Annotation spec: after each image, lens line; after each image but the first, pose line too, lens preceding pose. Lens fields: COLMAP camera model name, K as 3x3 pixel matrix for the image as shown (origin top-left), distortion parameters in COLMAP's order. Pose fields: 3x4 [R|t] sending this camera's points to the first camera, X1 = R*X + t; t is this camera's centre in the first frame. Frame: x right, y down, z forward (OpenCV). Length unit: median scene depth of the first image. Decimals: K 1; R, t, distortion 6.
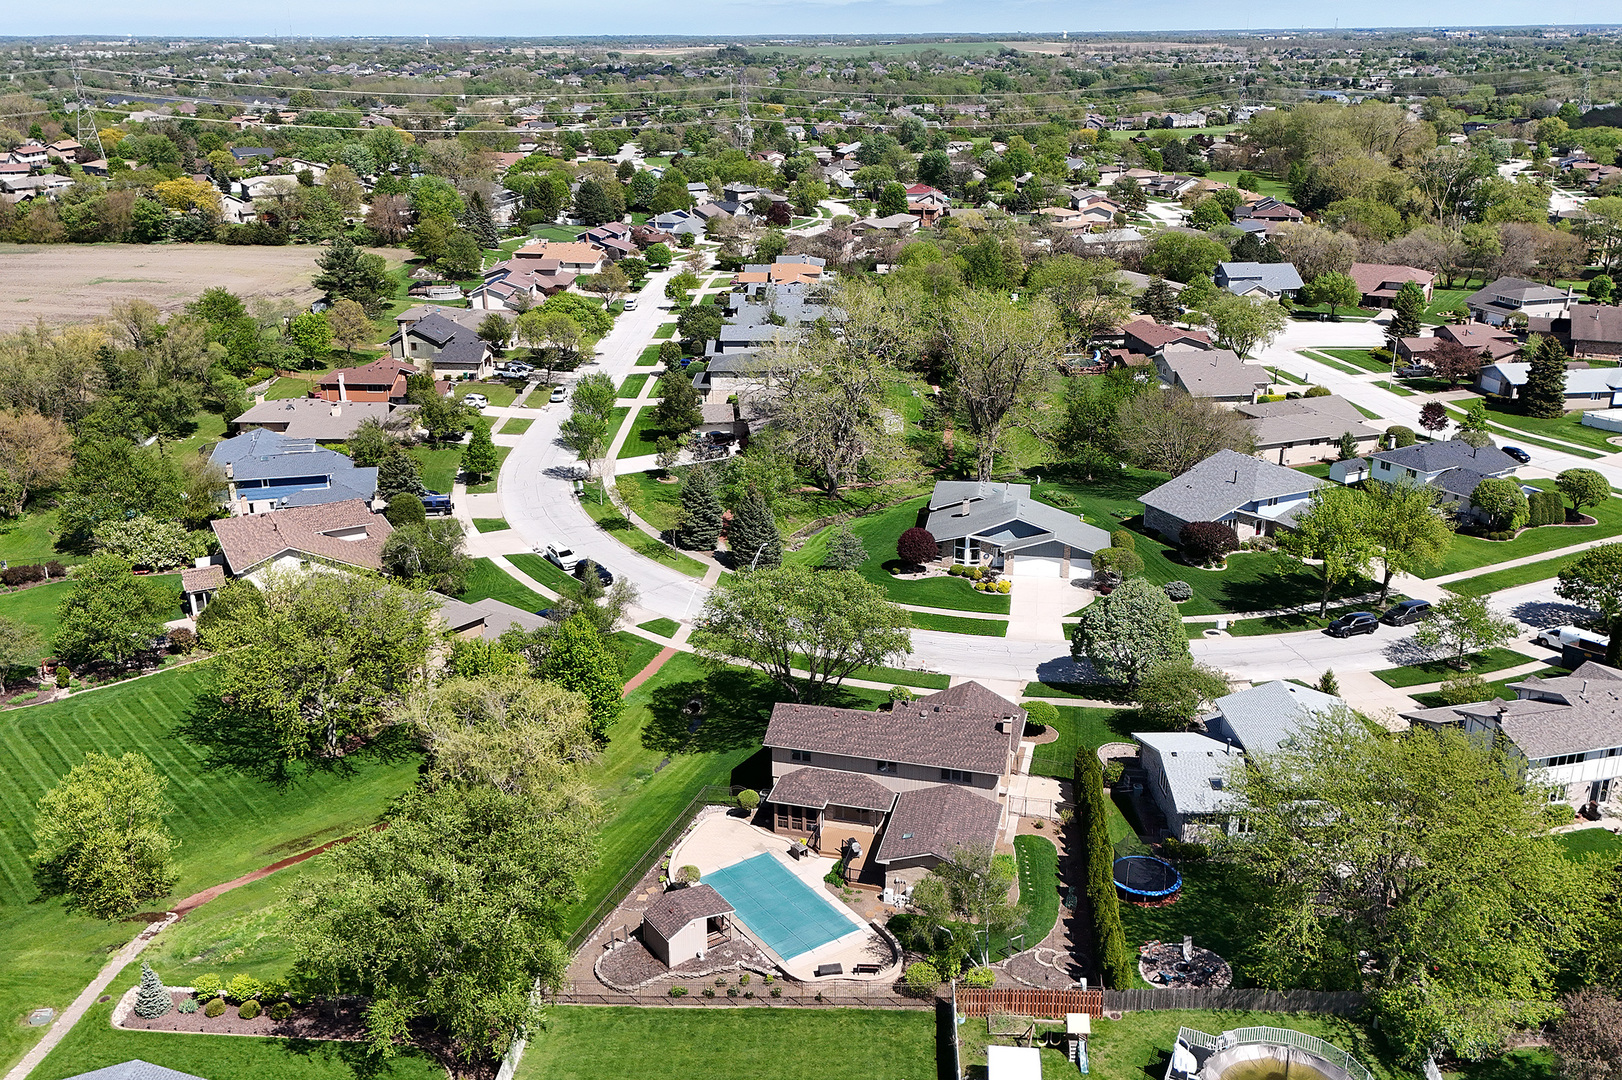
lens RADIAL K [[1481.7, 0, 789.2], [0, 1481.7, 533.5], [0, 0, 1]] dist [0.130001, -0.273813]
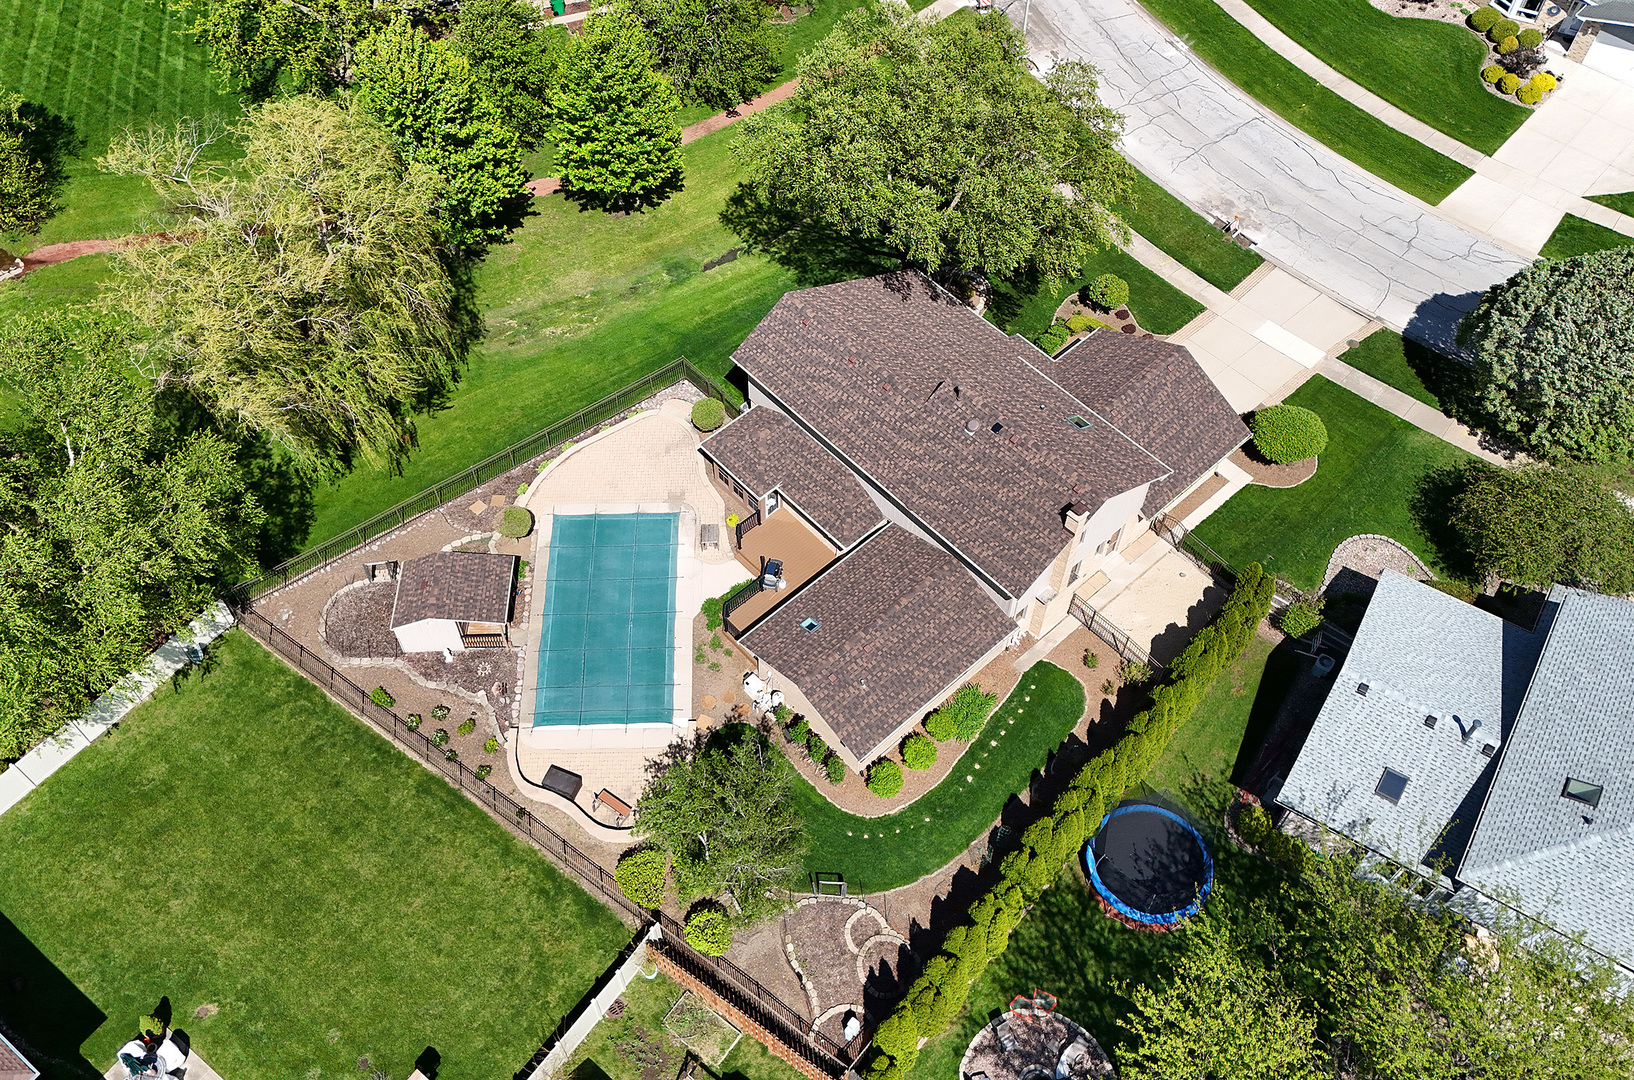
lens RADIAL K [[1452.3, 0, 736.0], [0, 1452.3, 548.3], [0, 0, 1]] dist [0.088384, -0.094258]
pose [[0.831856, 0.450999, -0.323444, 0.228781], [-0.173226, 0.764666, 0.620708, -0.183775], [0.527265, -0.460310, 0.714217, 0.558812]]
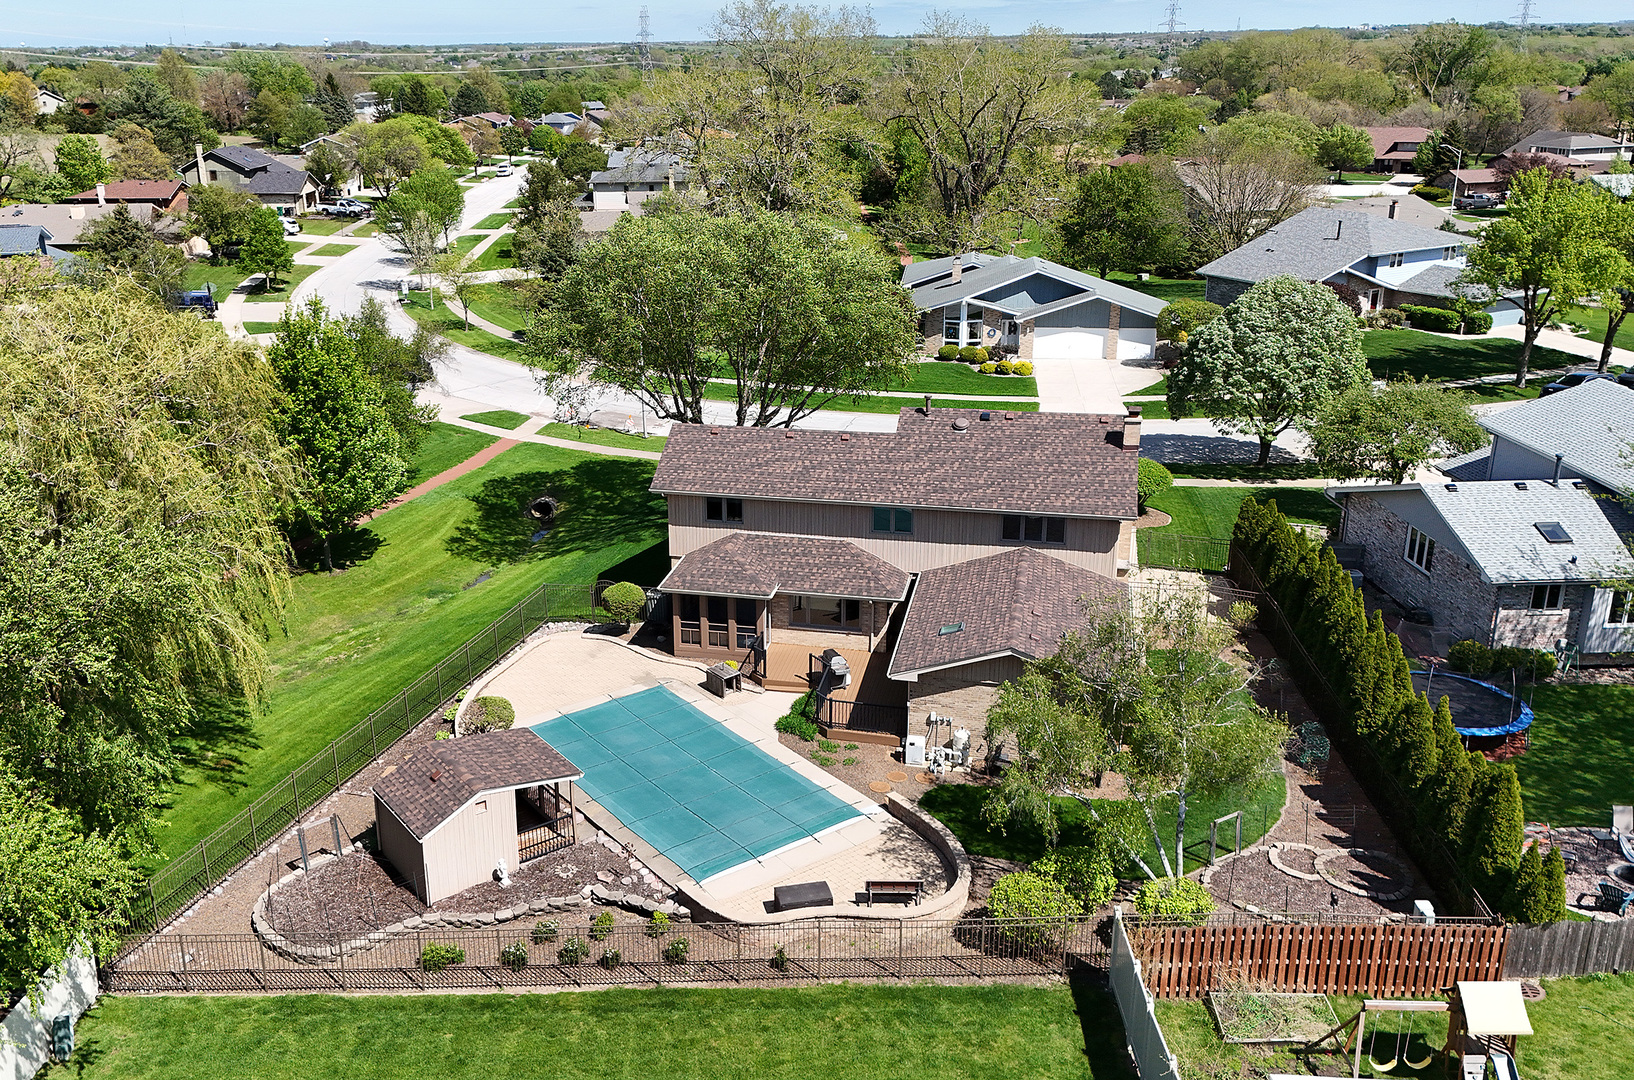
lens RADIAL K [[1452.3, 0, 736.0], [0, 1452.3, 548.3], [0, 0, 1]] dist [0.088384, -0.094258]
pose [[0.999605, -0.016937, 0.022437, 0.000731], [0.016994, 0.999853, -0.002360, 0.173572], [-0.022394, 0.002740, 0.999745, 0.526007]]
